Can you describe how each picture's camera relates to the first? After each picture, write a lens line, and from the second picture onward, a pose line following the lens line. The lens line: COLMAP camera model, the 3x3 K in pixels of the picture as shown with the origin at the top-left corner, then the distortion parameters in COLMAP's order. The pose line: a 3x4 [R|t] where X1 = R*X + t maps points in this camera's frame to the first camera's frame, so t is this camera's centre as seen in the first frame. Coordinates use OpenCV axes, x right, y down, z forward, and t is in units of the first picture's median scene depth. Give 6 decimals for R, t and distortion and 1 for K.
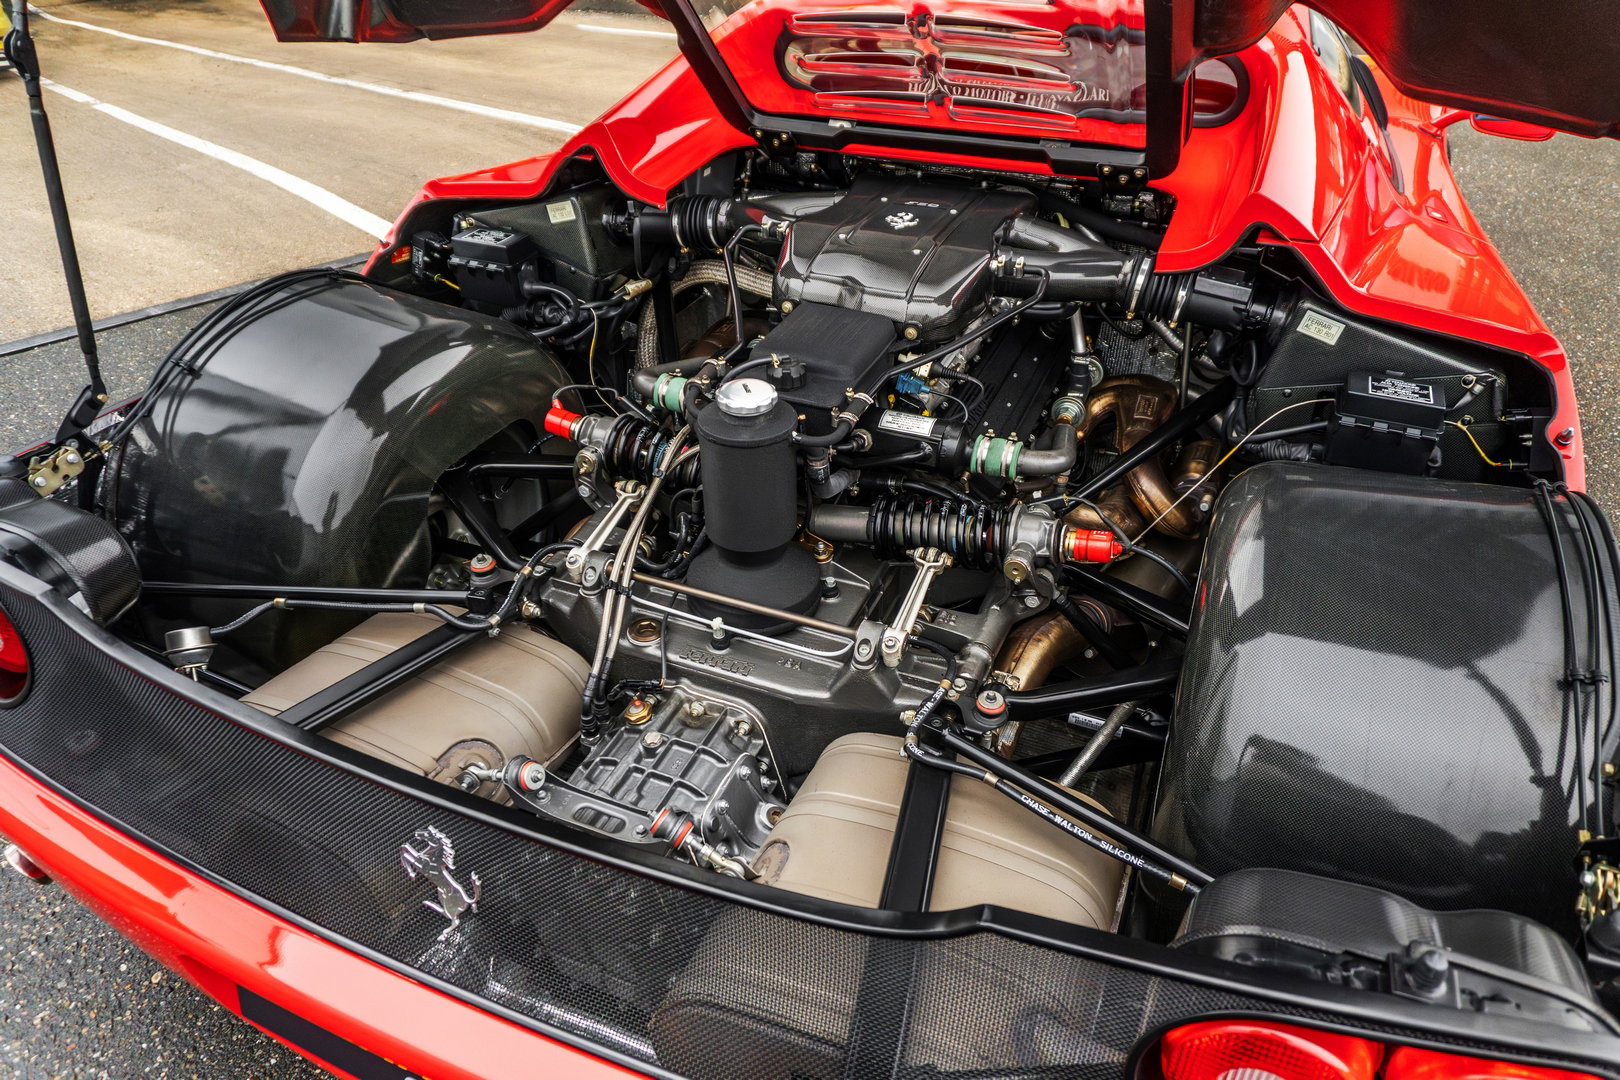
lens RADIAL K [[1053.6, 0, 810.0], [0, 1053.6, 540.0], [0, 0, 1]] dist [-0.017639, -0.003357]
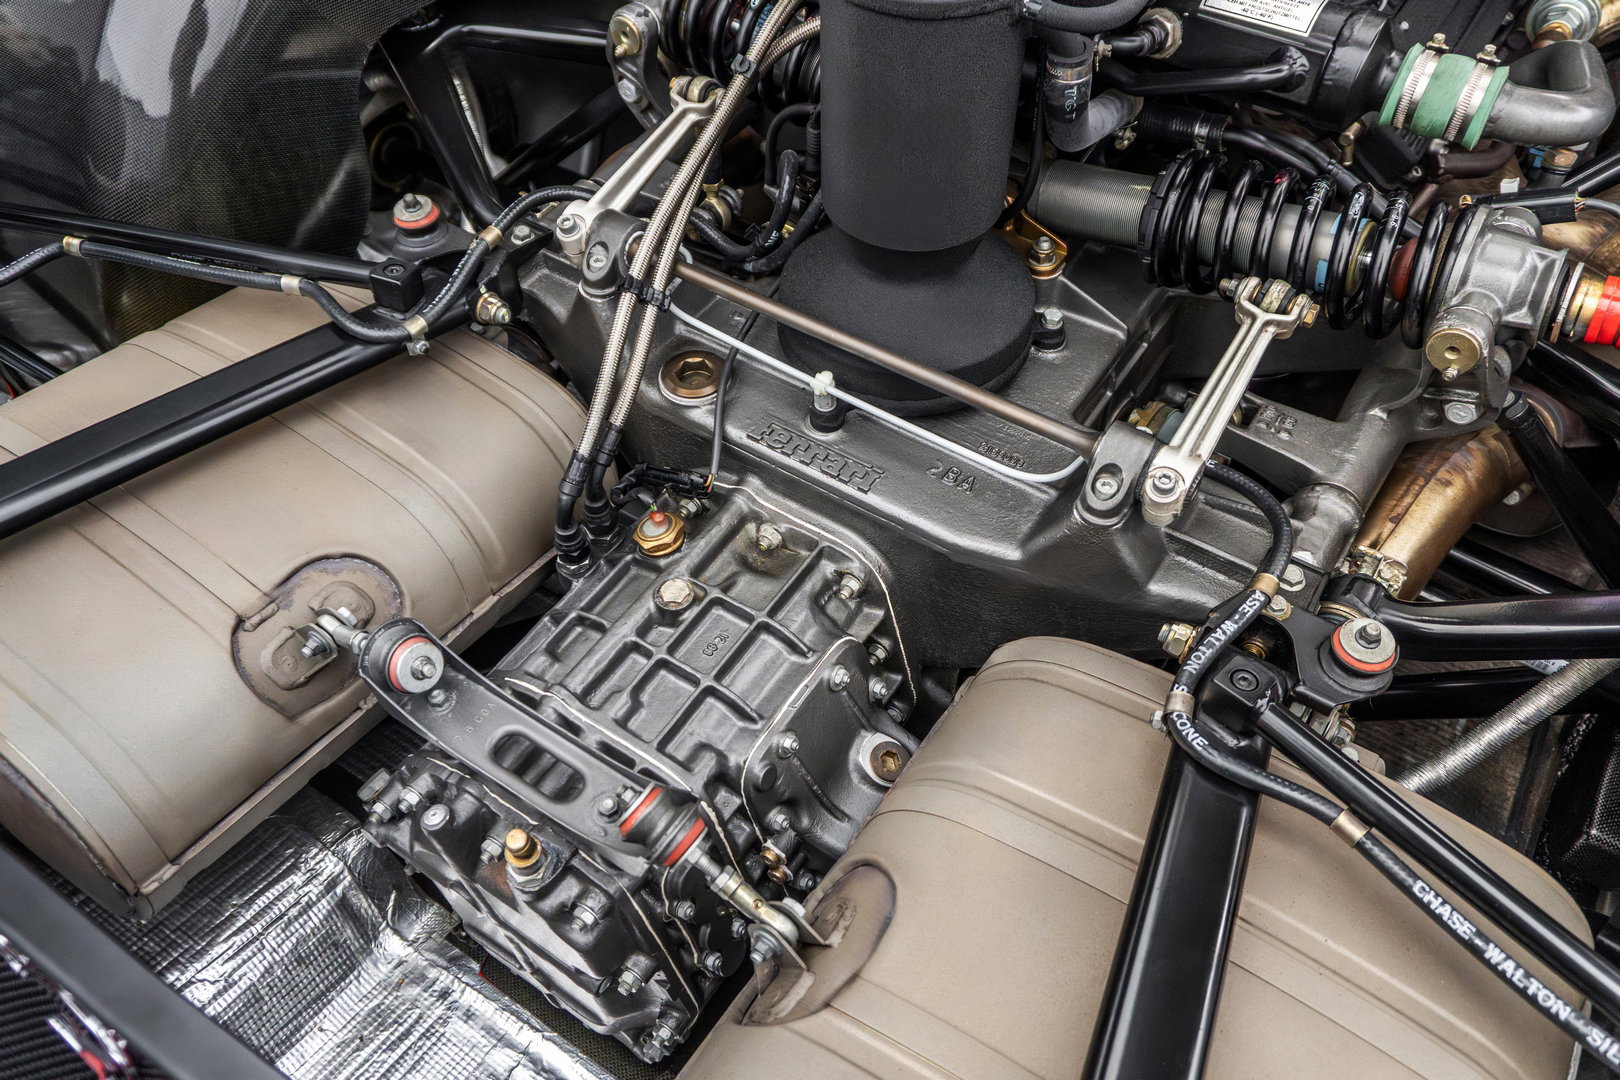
lens RADIAL K [[1224.5, 0, 810.0], [0, 1224.5, 540.0], [0, 0, 1]] dist [-0.004892, -0.000468]
pose [[0.983080, 0.138402, -0.119994, -0.011433], [-0.098612, 0.951917, 0.290052, -0.020985], [0.154368, -0.273312, 0.949458, 0.405645]]
